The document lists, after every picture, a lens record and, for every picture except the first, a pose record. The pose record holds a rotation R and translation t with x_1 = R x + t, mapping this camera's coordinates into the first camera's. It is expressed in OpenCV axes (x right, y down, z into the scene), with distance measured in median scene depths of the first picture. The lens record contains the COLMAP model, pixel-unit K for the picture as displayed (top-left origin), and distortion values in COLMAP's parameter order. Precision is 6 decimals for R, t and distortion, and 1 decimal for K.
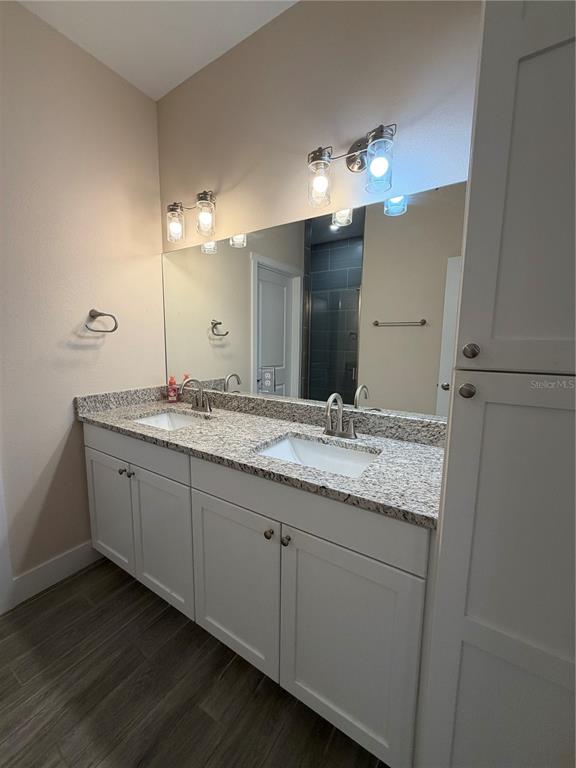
lens RADIAL K [[306.6, 0, 289.0], [0, 306.6, 383.2], [0, 0, 1]] dist [0.003511, -0.000780]
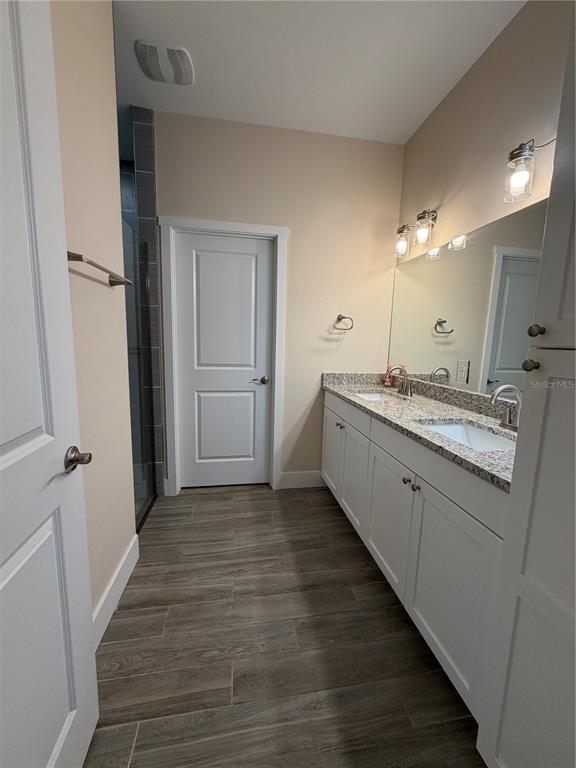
lens RADIAL K [[306.6, 0, 287.4], [0, 306.6, 383.8], [0, 0, 1]] dist [0.003511, -0.000780]
pose [[0.675822, 0.111600, -0.728567, 0.296503], [-0.117700, 0.992127, 0.042793, 0.054788], [0.727607, 0.056832, 0.683636, -0.163402]]
